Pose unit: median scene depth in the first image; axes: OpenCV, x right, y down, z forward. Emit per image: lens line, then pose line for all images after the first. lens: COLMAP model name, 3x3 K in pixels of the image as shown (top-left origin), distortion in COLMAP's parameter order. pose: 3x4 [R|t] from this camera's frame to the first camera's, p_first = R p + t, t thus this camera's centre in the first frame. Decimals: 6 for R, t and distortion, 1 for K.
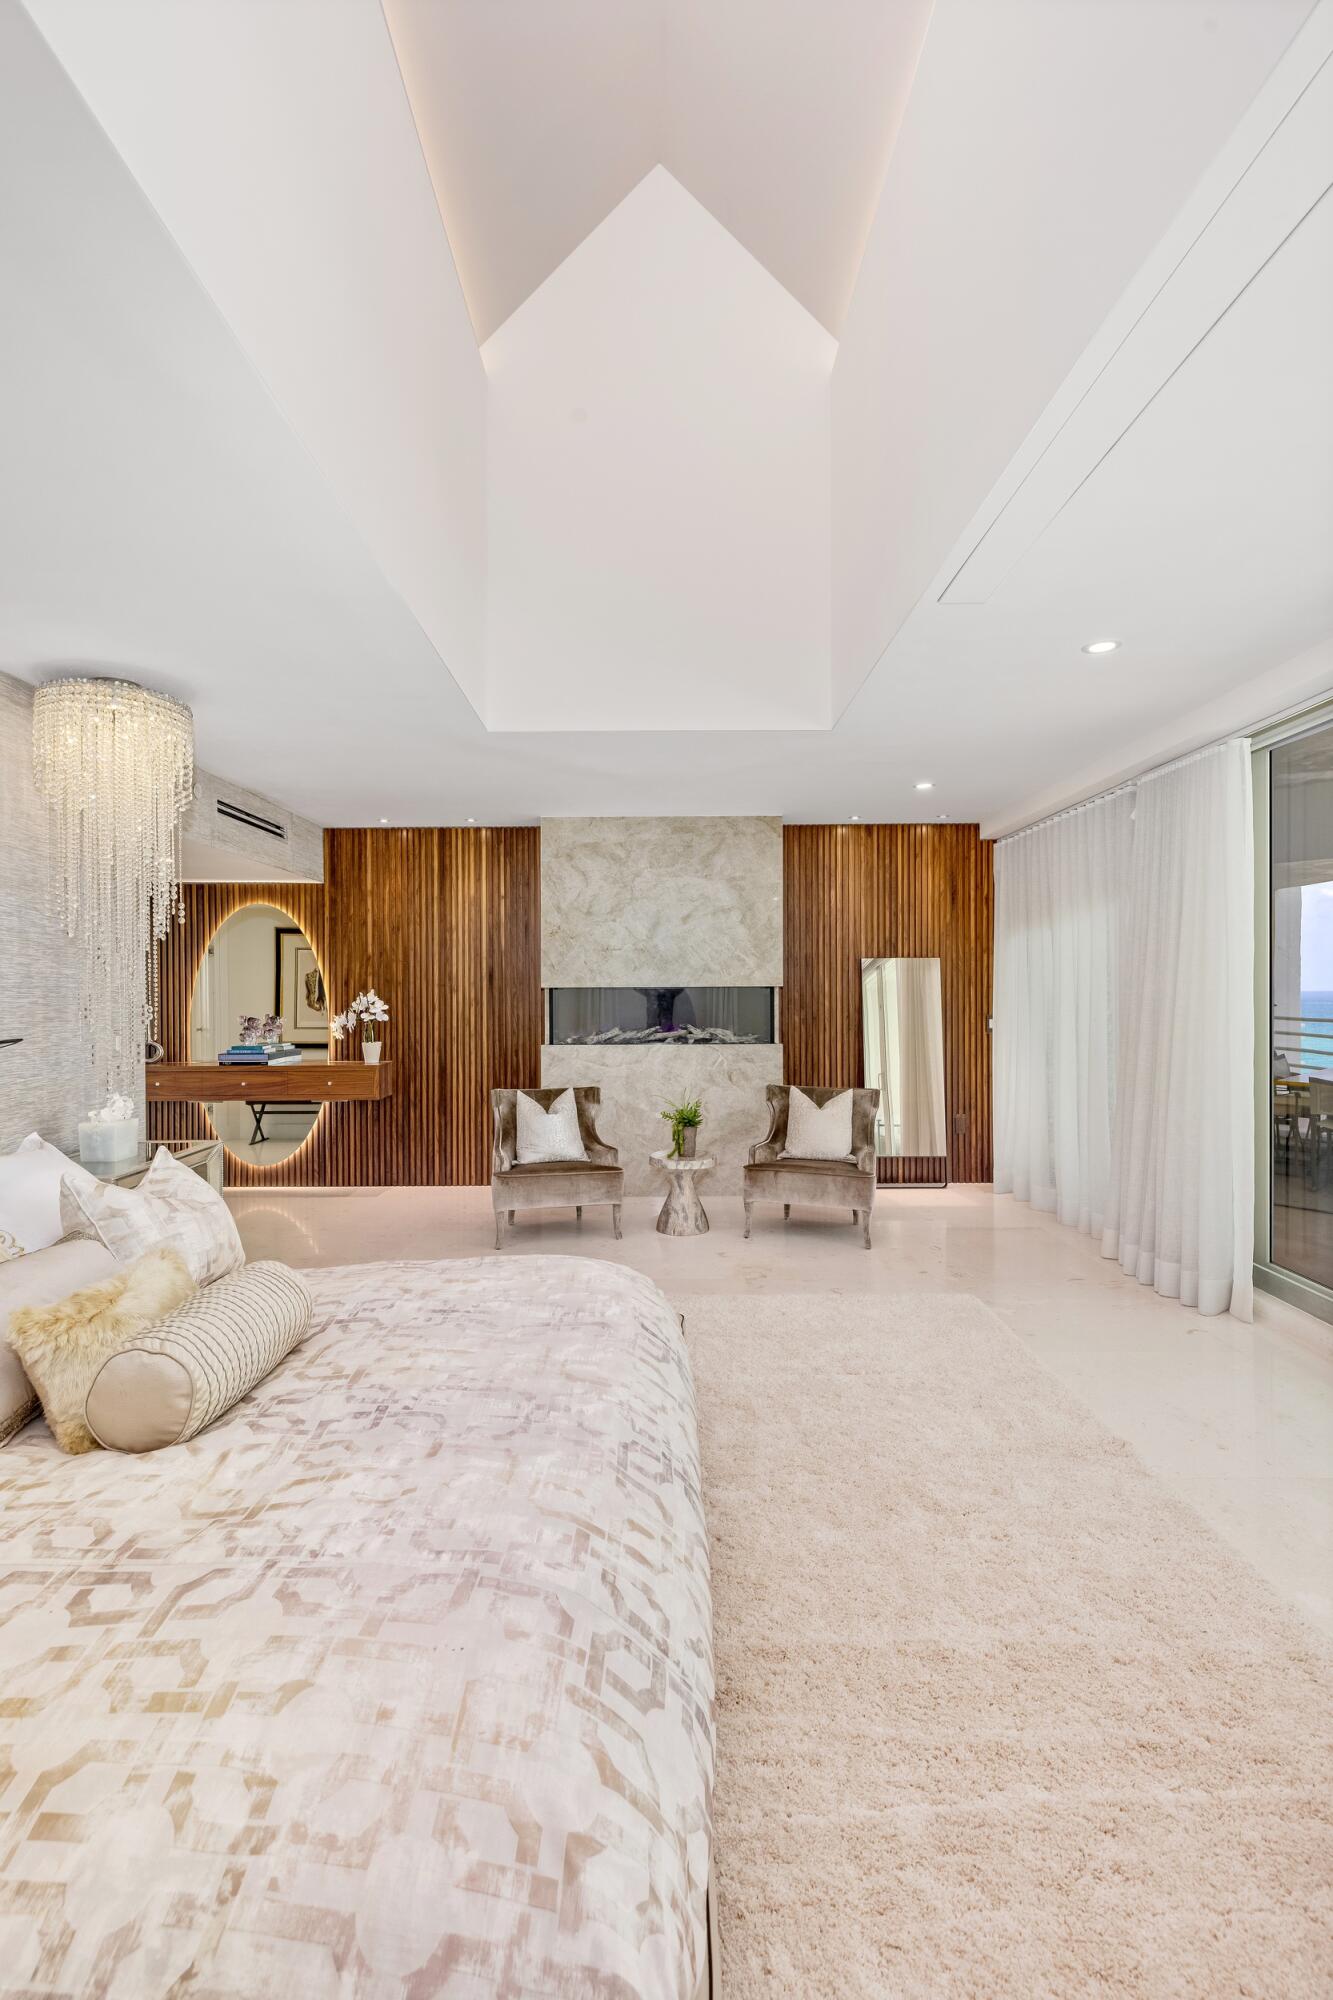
lens RADIAL K [[892.1, 0, 666.5], [0, 892.1, 1000.0], [0, 0, 1]] dist [0.003392, 0.000505]
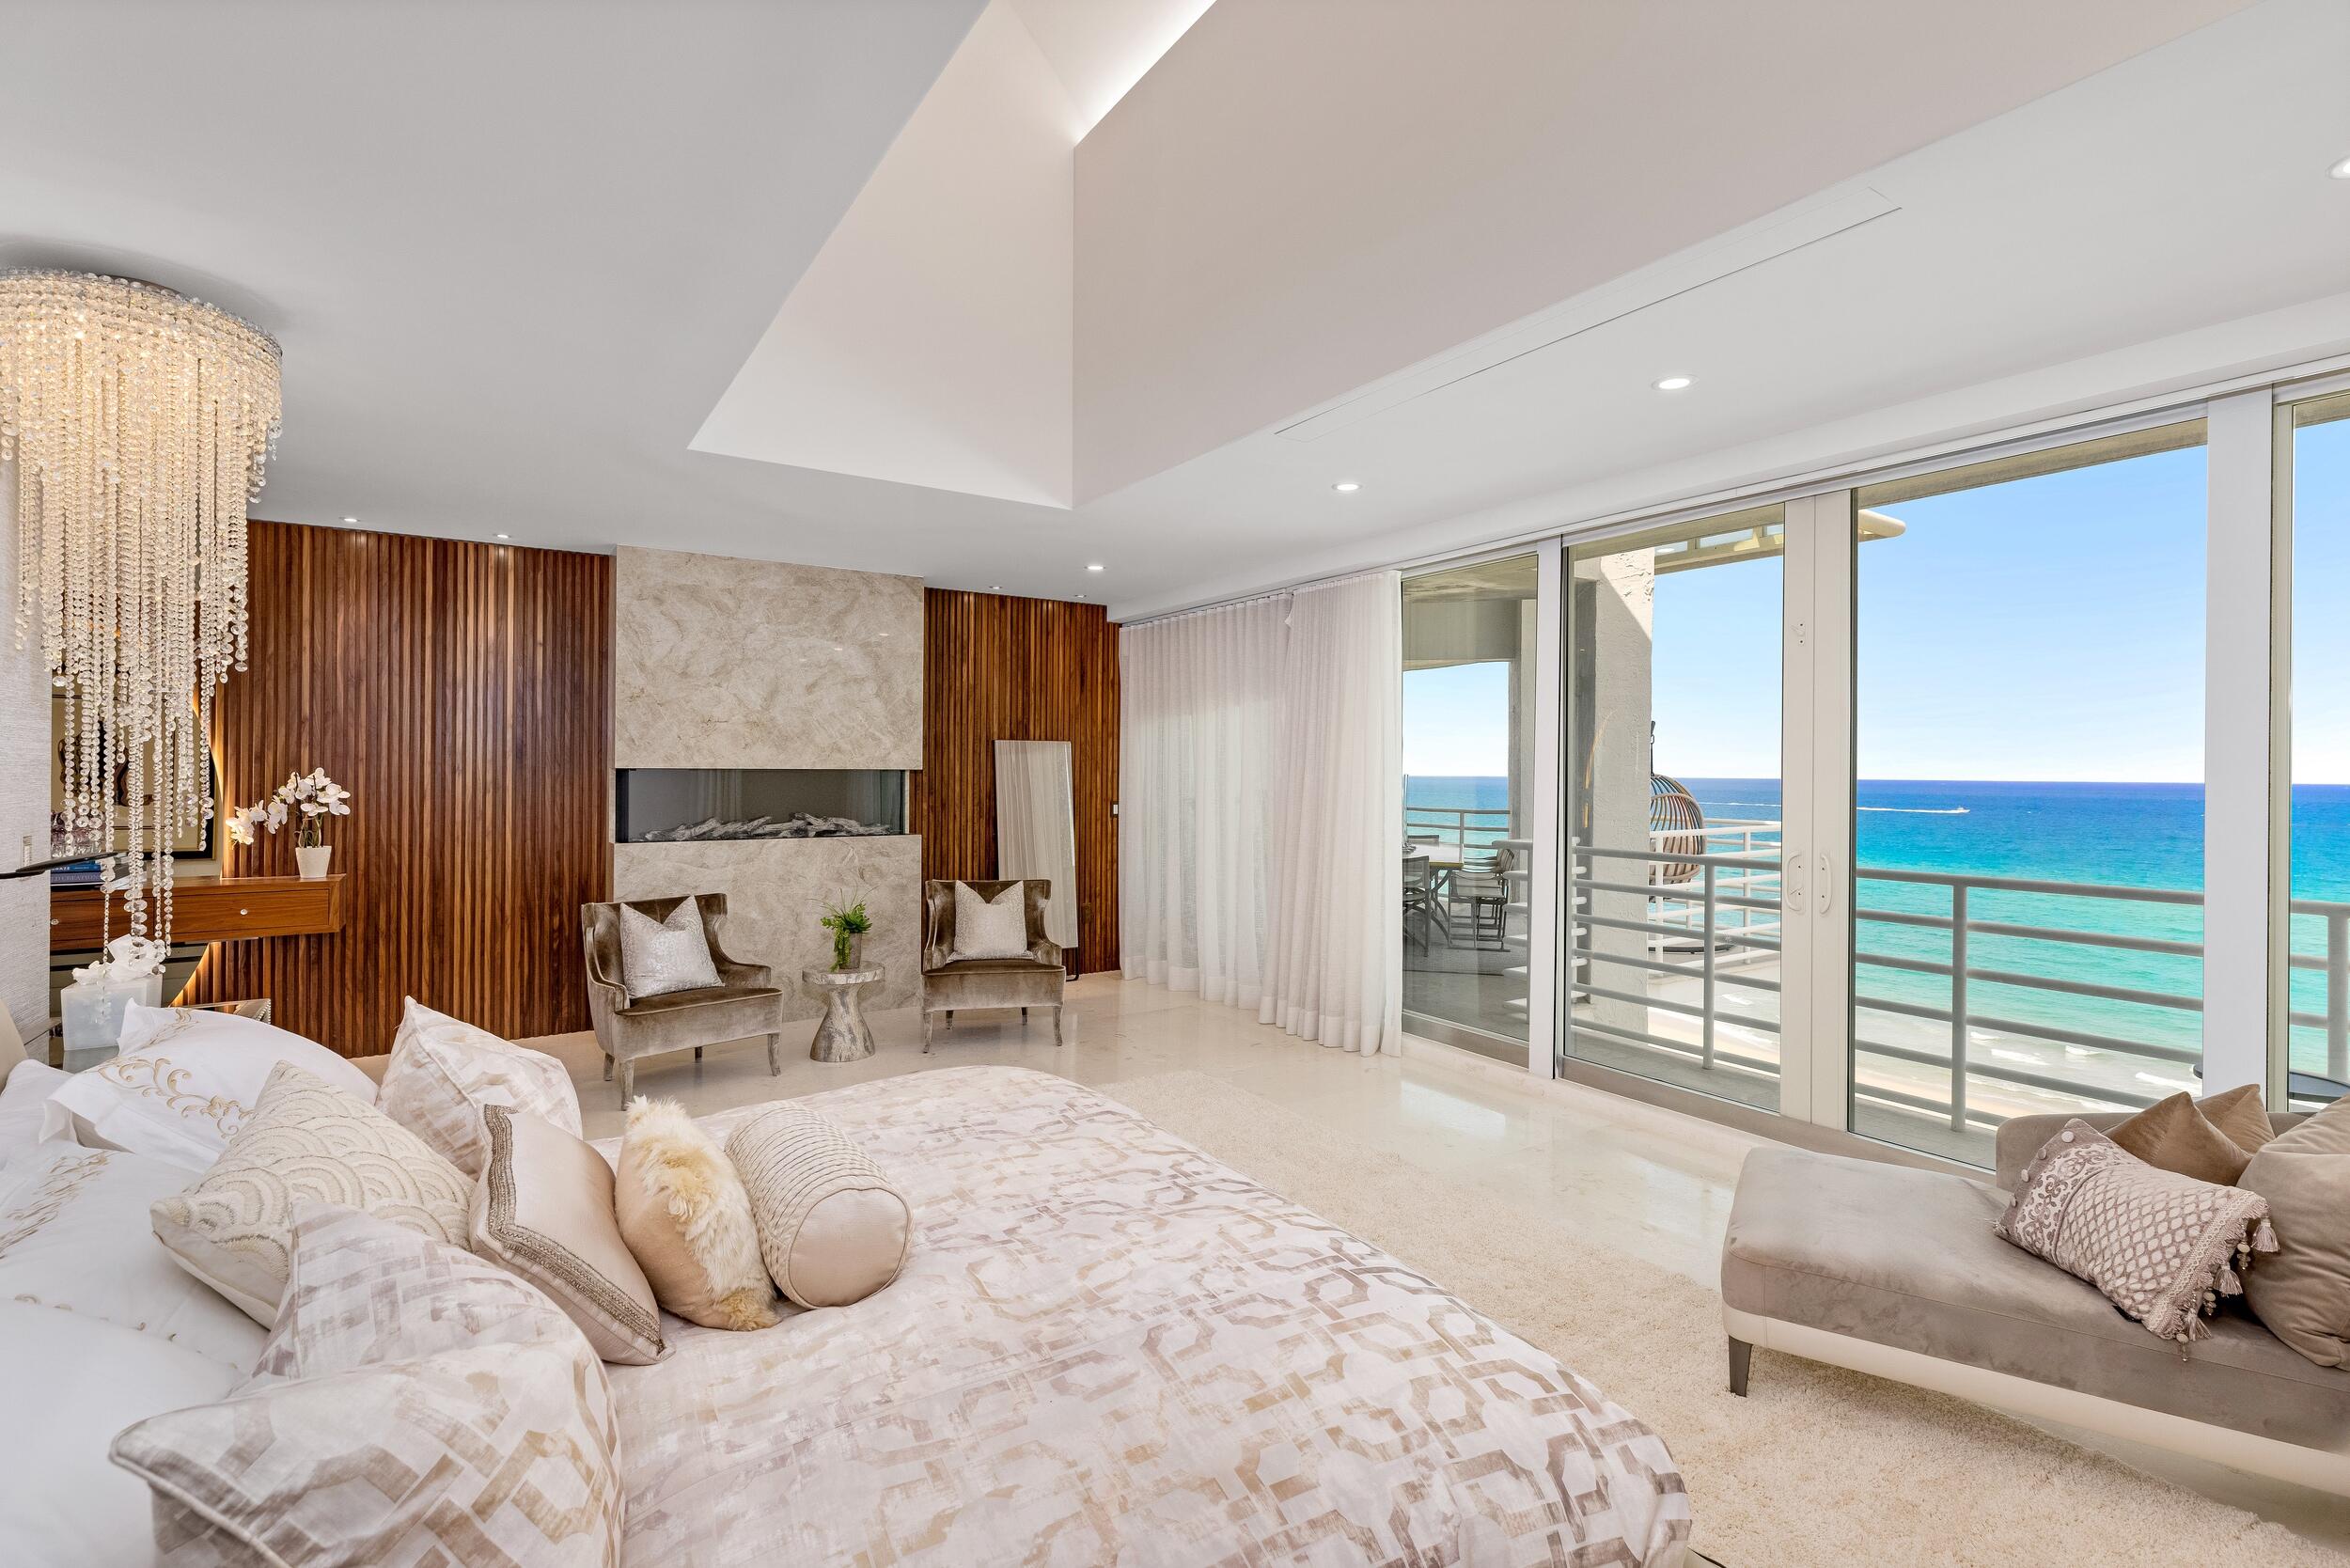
lens RADIAL K [[1048.2, 0, 1184.1], [0, 1048.2, 773.8], [0, 0, 1]] dist [0.003392, 0.000505]
pose [[0.838342, 0.007770, 0.545089, -0.221443], [-0.004207, 0.999961, -0.007783, -0.004072], [-0.545128, 0.004231, 0.838342, -0.015825]]
